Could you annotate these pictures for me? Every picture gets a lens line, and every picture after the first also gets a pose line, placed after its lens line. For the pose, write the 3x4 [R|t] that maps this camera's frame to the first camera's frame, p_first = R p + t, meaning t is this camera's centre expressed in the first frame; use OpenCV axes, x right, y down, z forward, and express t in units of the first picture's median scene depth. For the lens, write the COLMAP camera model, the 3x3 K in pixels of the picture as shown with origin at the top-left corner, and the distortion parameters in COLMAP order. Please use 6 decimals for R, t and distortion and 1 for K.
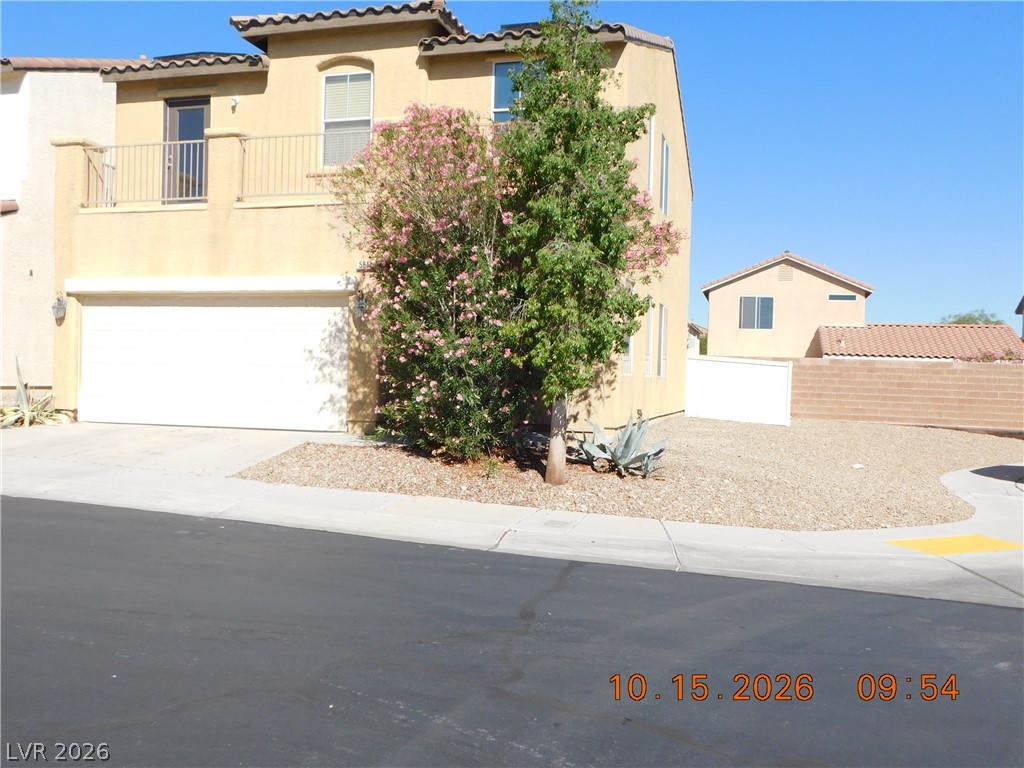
lens RADIAL K [[879.9, 0, 509.4], [0, 879.9, 383.4], [0, 0, 1]] dist [0.007041, -0.022833]
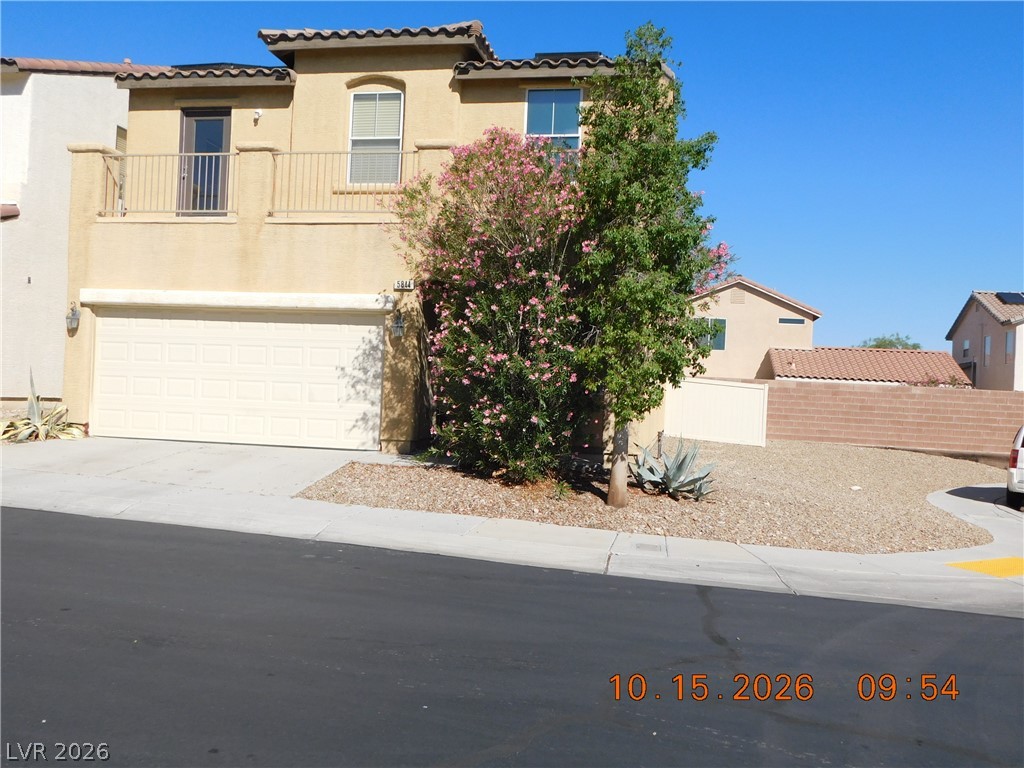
lens RADIAL K [[879.9, 0, 521.8], [0, 879.9, 380.9], [0, 0, 1]] dist [0.007041, -0.022833]
pose [[0.996123, 0.018673, 0.085965, -0.107408], [-0.017055, 0.999664, -0.019512, -0.006798], [-0.086301, 0.017971, 0.996107, -0.008536]]
